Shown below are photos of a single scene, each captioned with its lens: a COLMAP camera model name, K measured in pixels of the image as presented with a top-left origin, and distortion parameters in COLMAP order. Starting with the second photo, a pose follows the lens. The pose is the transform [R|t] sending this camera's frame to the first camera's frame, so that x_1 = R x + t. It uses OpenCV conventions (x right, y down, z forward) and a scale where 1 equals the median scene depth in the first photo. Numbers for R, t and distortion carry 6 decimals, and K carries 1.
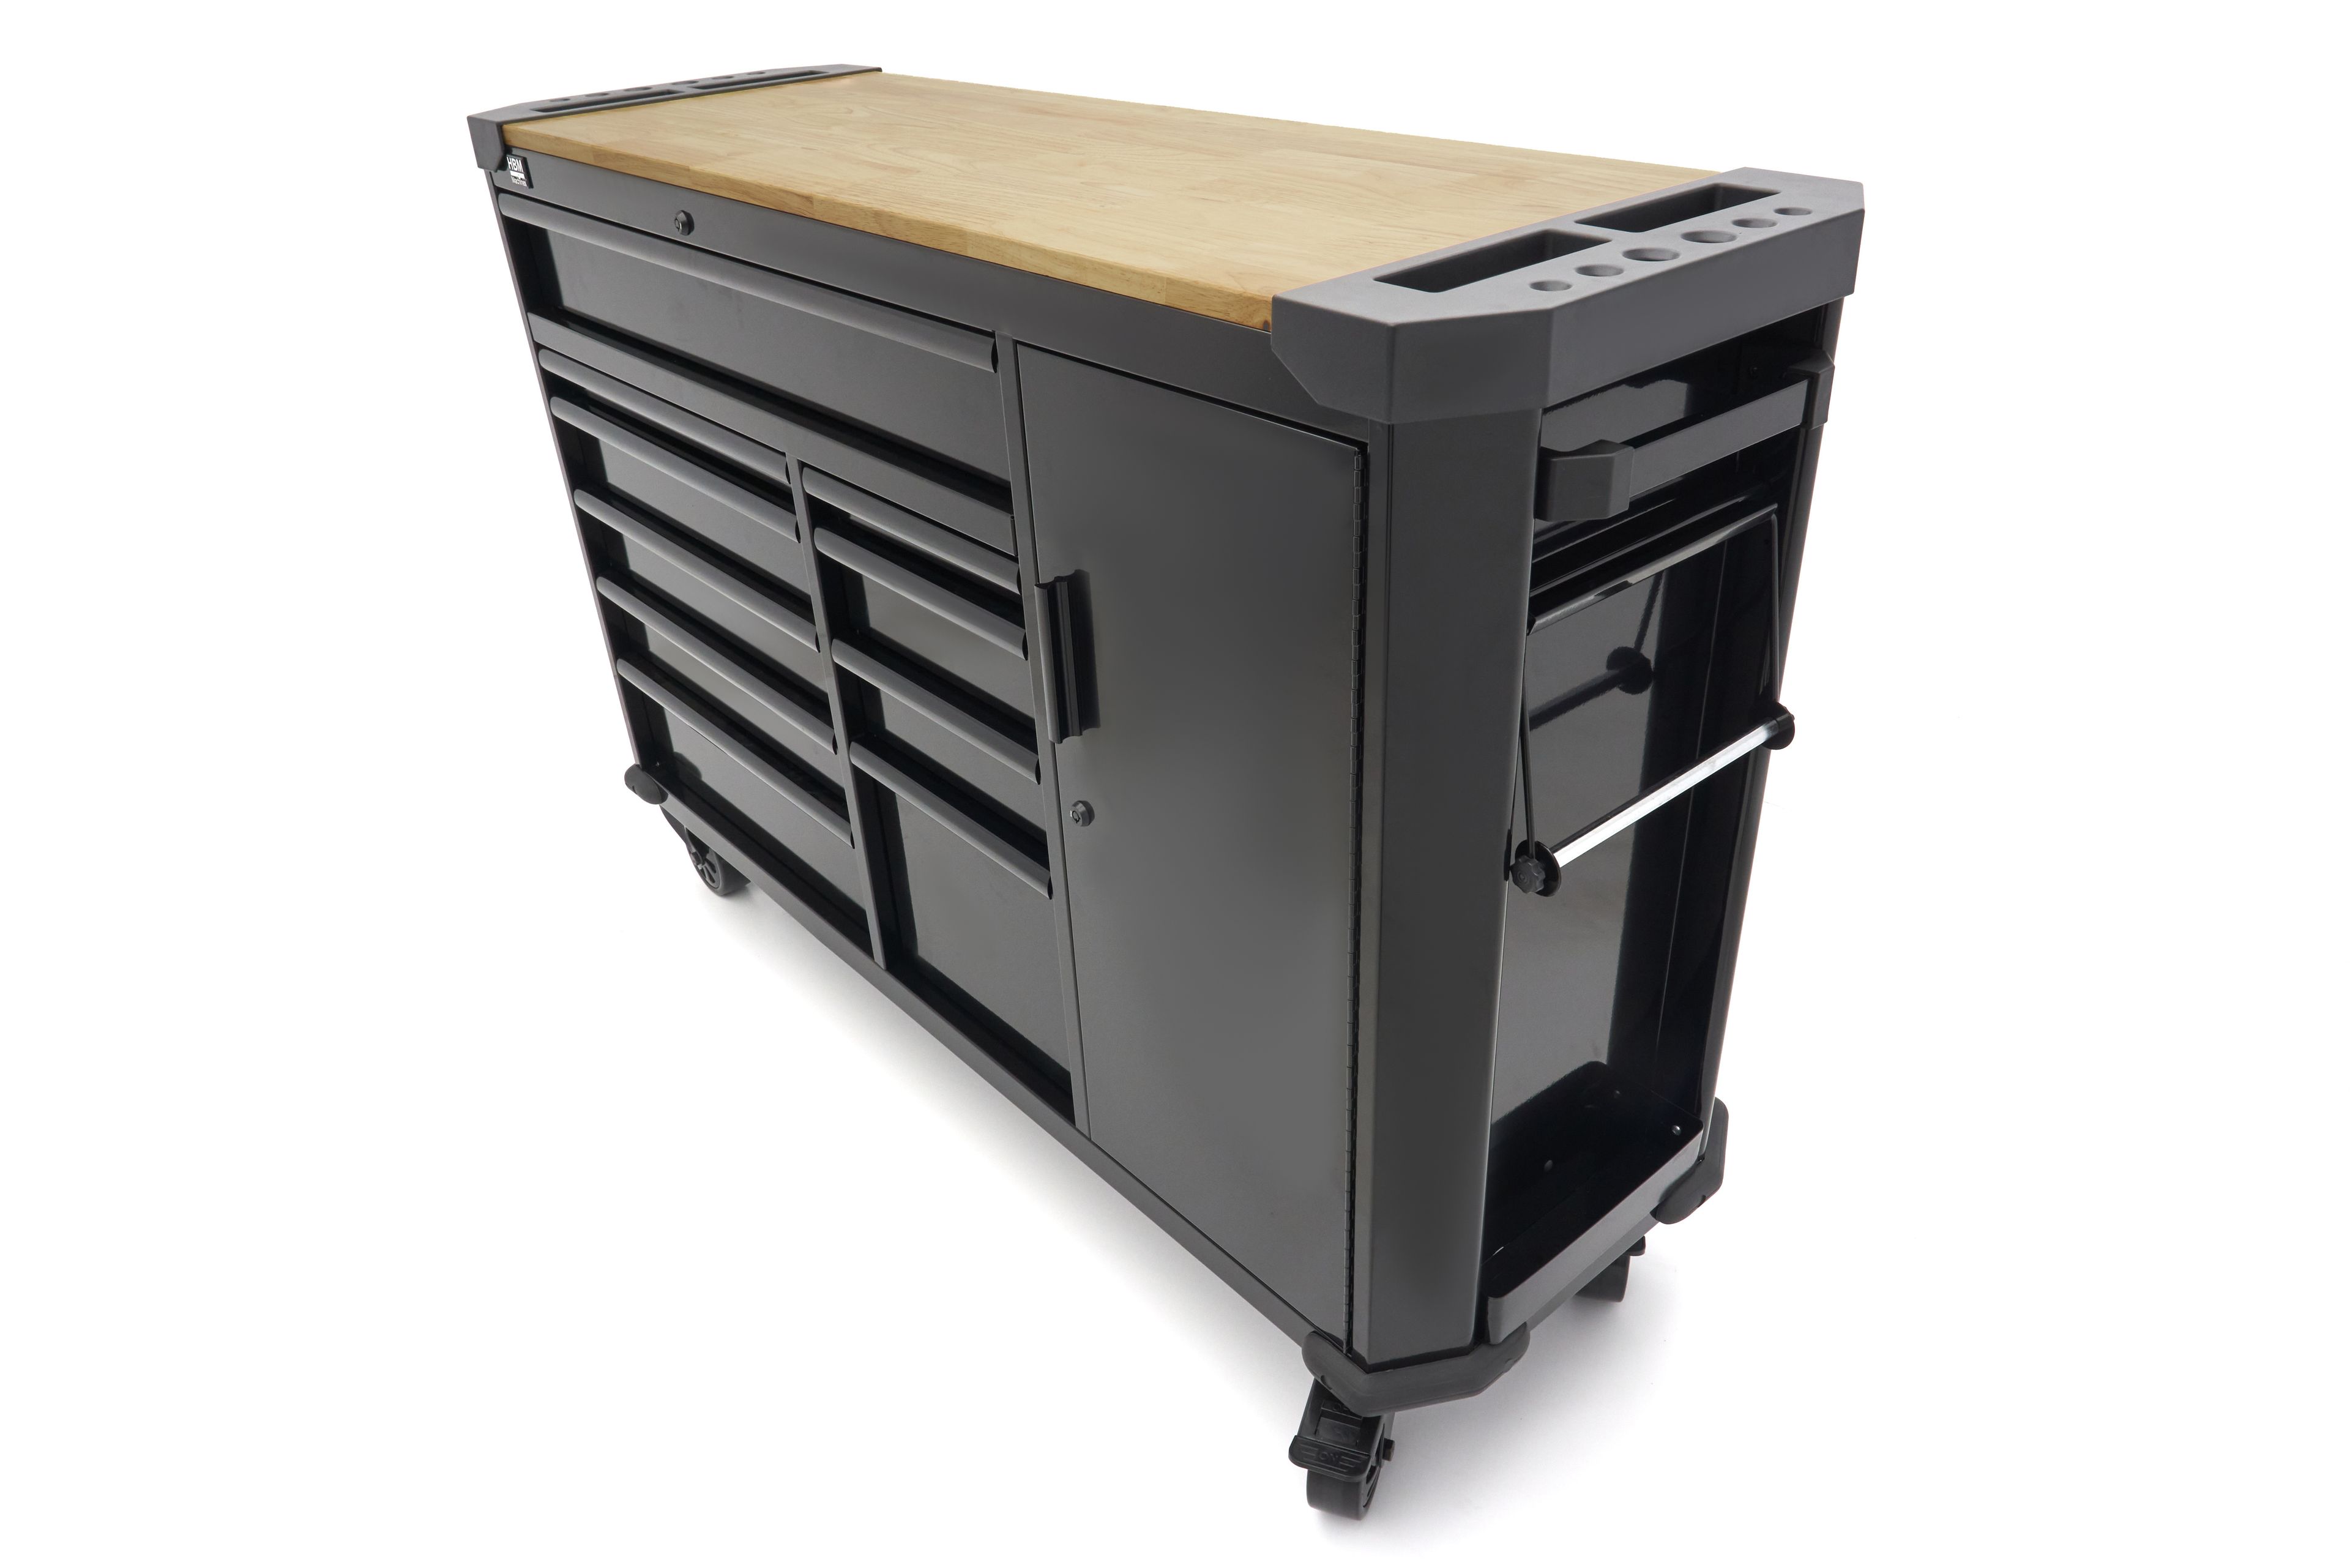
lens RADIAL K [[1595.9, 0, 1175.8], [0, 1595.9, 754.8], [0, 0, 1]] dist [0.055264, 0.000121]
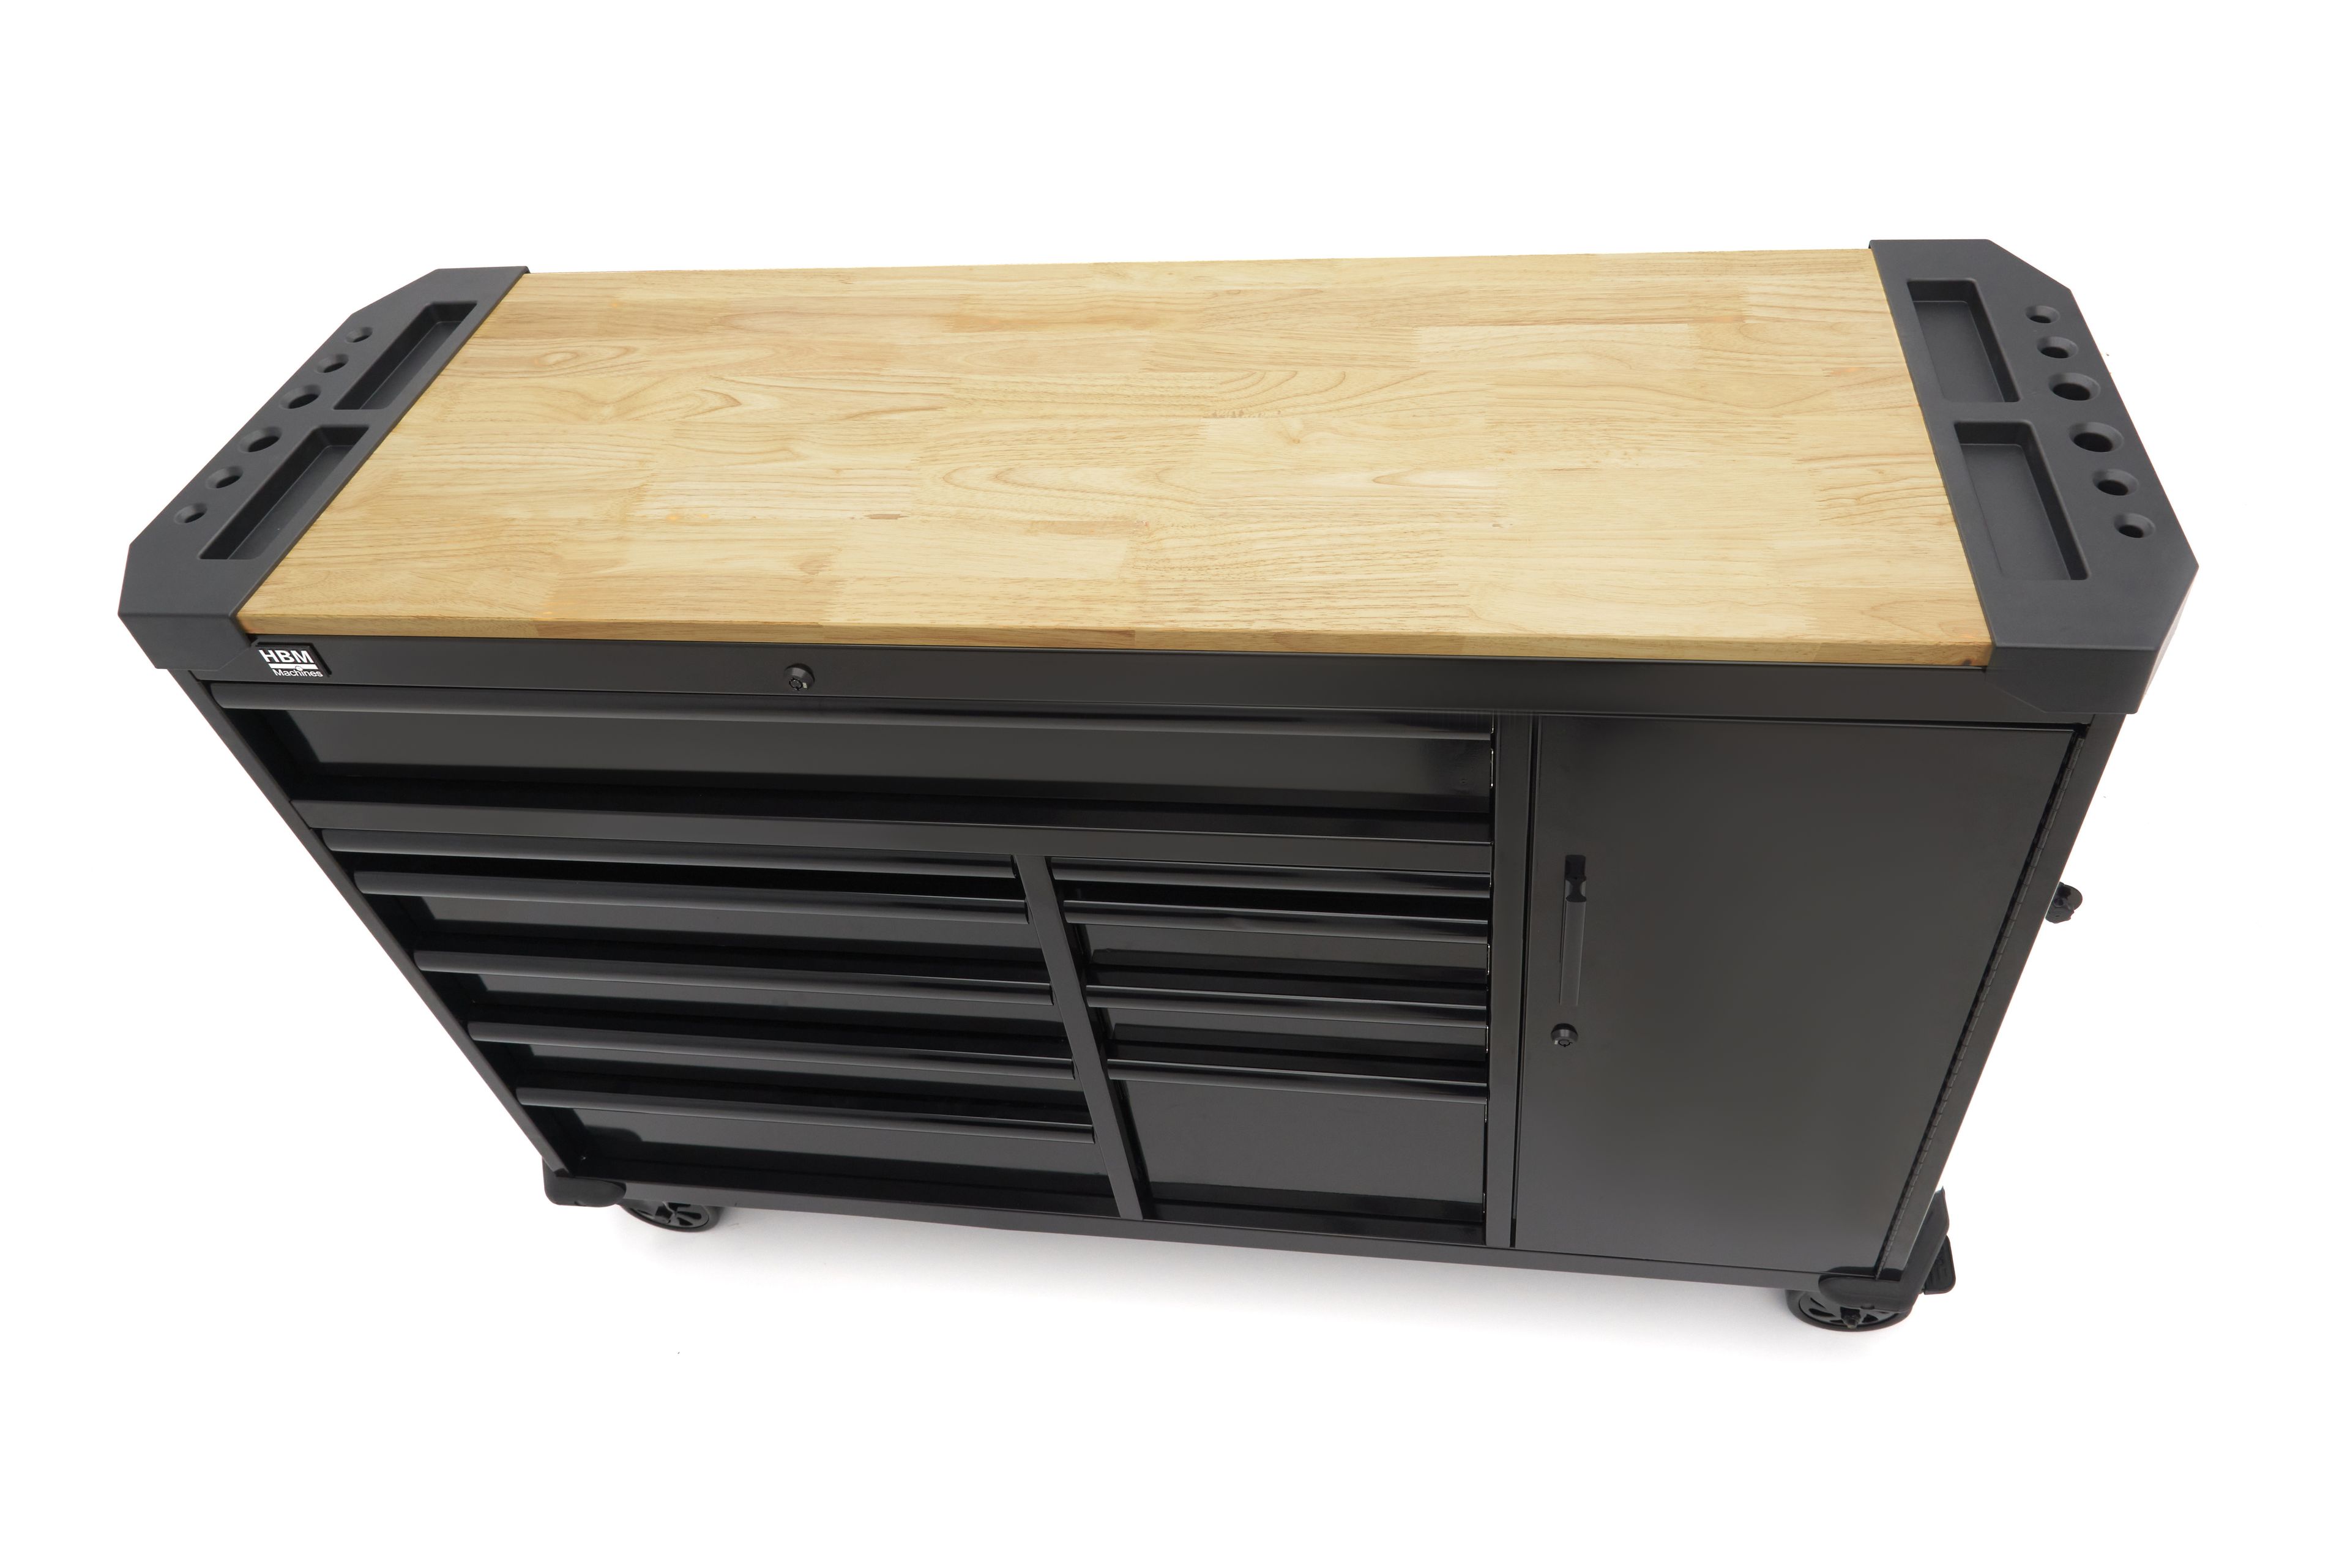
lens RADIAL K [[1674.4, 0, 1257.3], [0, 1674.4, 785.0], [0, 0, 1]] dist [0.033094, -0.000261]
pose [[0.749065, -0.499176, 0.435574, -0.610493], [0.378447, 0.862054, 0.337106, -0.559511], [-0.543763, -0.087672, 0.834647, 0.239504]]
